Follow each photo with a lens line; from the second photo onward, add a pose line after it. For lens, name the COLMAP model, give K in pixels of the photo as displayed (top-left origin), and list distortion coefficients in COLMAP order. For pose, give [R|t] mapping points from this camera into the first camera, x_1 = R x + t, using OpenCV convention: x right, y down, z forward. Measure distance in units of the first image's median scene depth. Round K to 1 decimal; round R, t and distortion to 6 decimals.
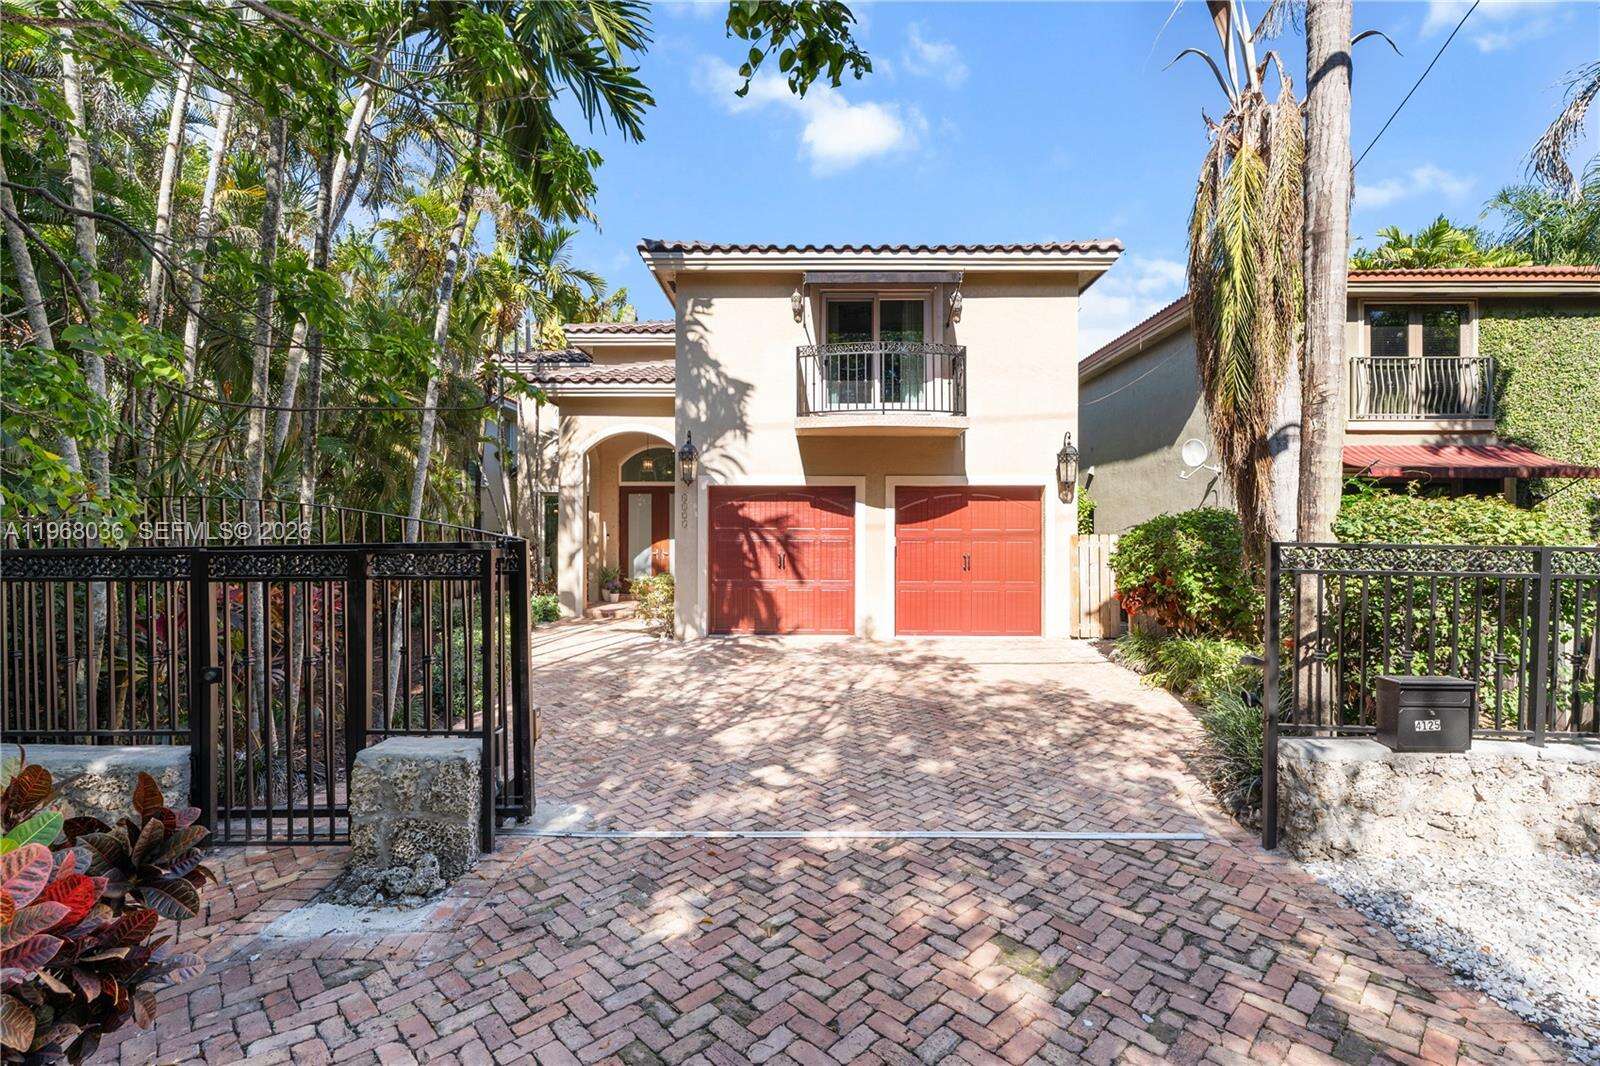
lens RADIAL K [[712.3, 0, 806.4], [0, 712.3, 535.9], [0, 0, 1]] dist [-0.000872, 0.000355]
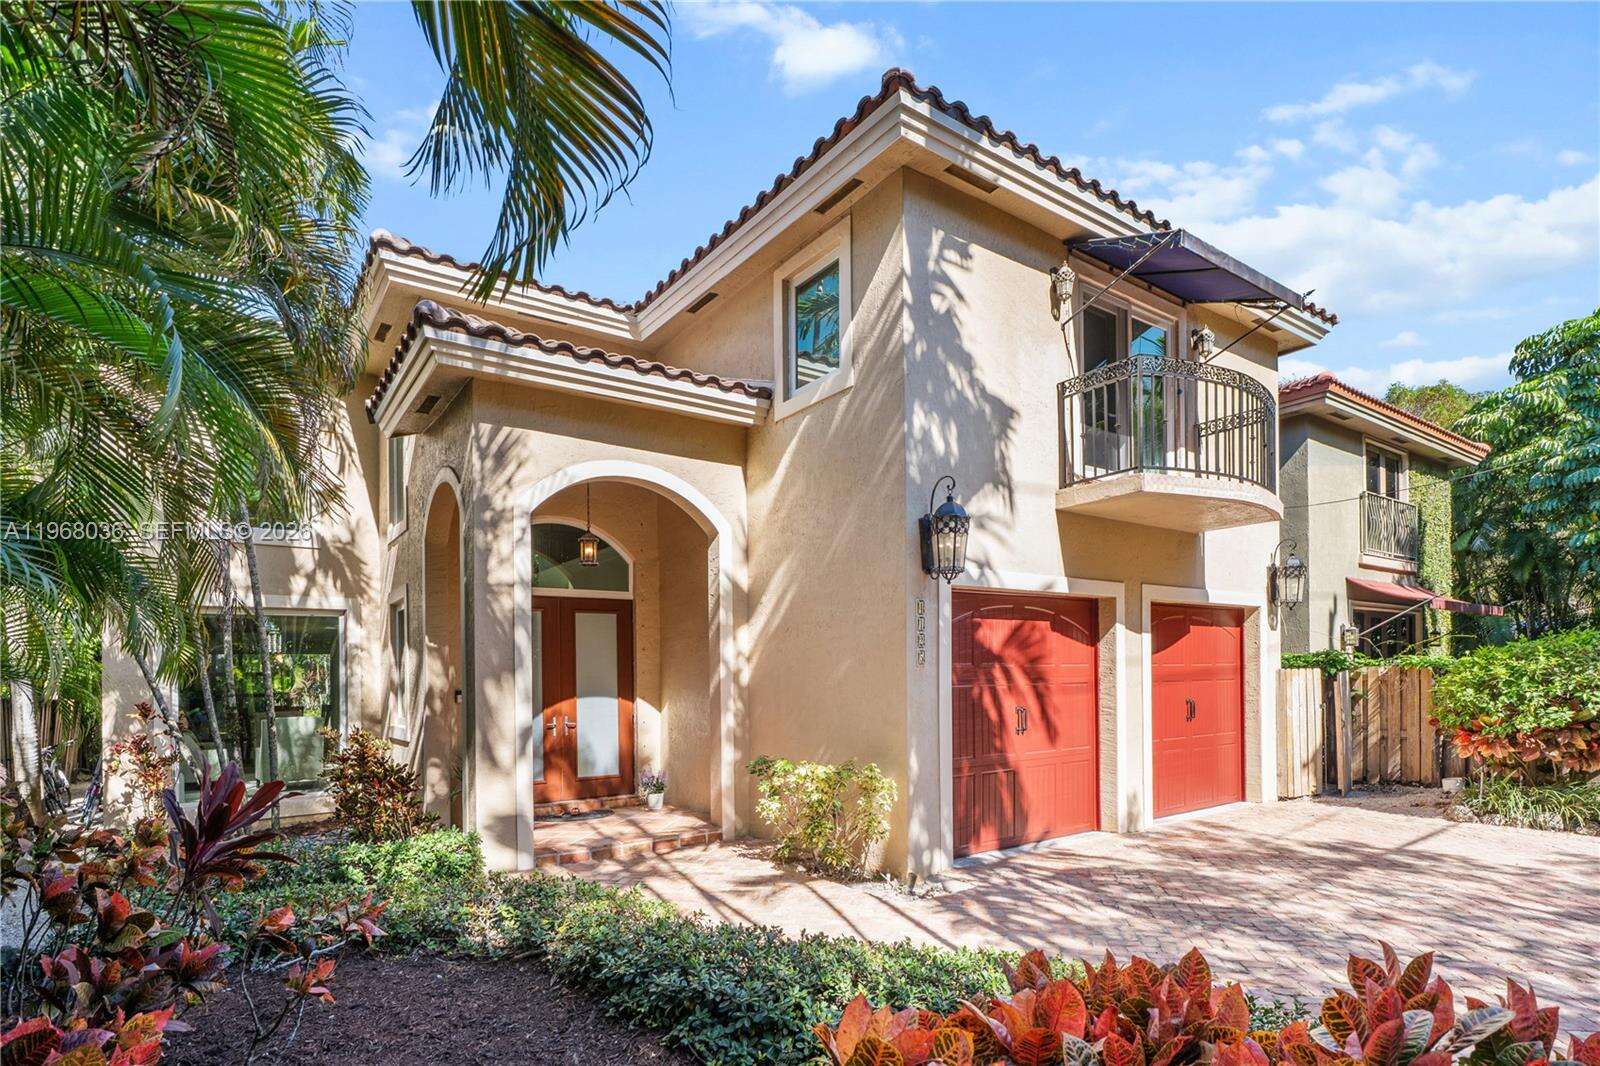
lens RADIAL K [[794.6, 0, 800.8], [0, 794.6, 641.9], [0, 0, 1]] dist [-0.002492, -0.000127]
pose [[0.811765, 0.010218, 0.583895, -0.583927], [0.008959, 0.999511, -0.029948, -0.010949], [-0.583916, 0.029542, 0.811276, 0.585777]]
